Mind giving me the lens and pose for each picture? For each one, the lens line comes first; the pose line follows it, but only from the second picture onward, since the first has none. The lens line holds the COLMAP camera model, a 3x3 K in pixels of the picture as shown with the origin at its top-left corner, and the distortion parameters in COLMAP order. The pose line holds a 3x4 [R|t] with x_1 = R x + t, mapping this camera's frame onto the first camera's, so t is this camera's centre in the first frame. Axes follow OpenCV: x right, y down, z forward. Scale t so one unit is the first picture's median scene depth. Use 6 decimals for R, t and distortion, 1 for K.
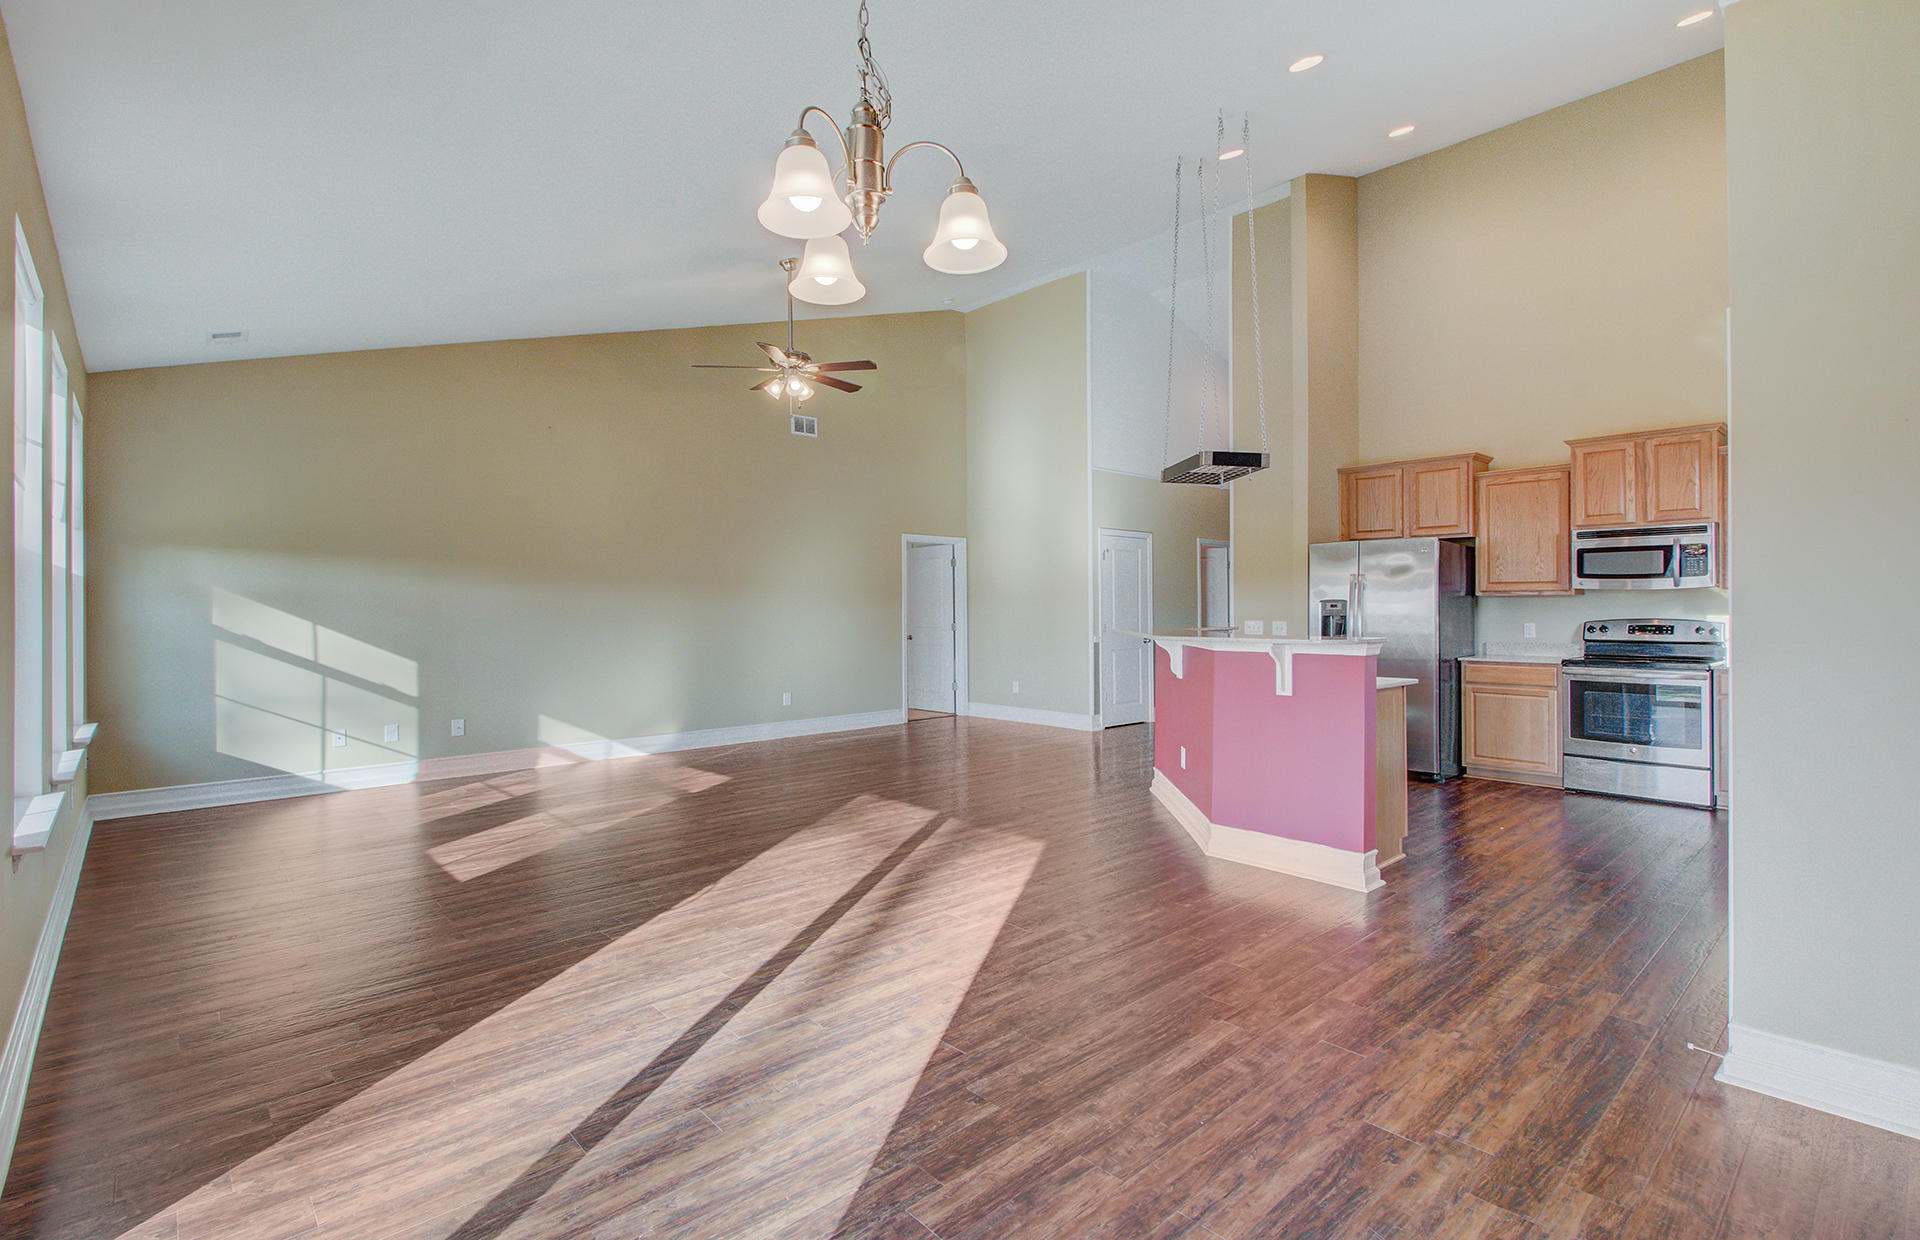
lens RADIAL K [[877.4, 0, 946.8], [0, 877.4, 605.2], [0, 0, 1]] dist [0.002098, 0.000317]
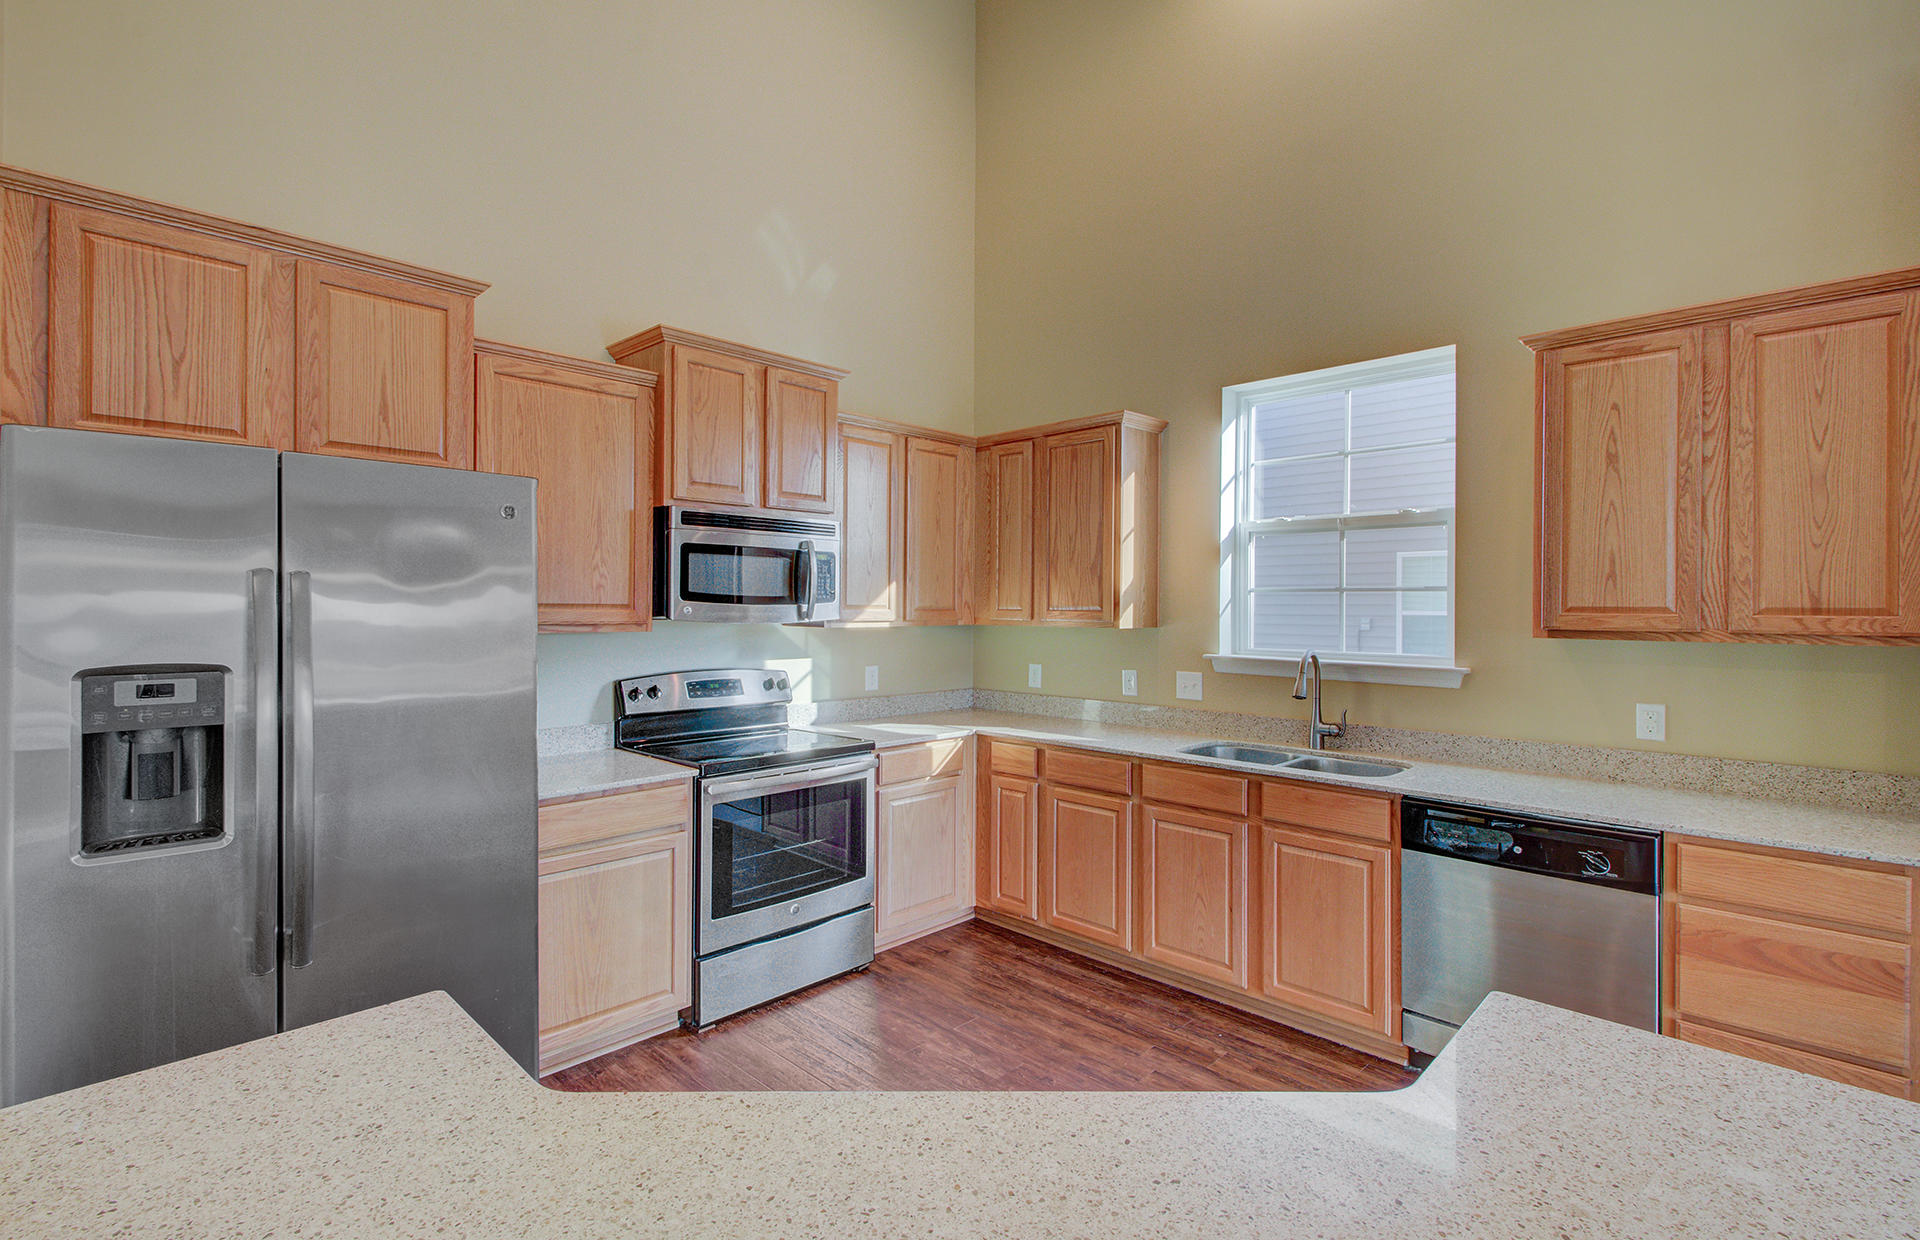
lens RADIAL K [[877.4, 0, 946.8], [0, 877.4, 605.2], [0, 0, 1]] dist [0.002098, 0.000317]
pose [[-0.061327, 0.004885, 0.998106, 0.196945], [-0.007818, 0.999955, -0.005374, -0.026388], [-0.998087, -0.008133, -0.061286, 0.877919]]
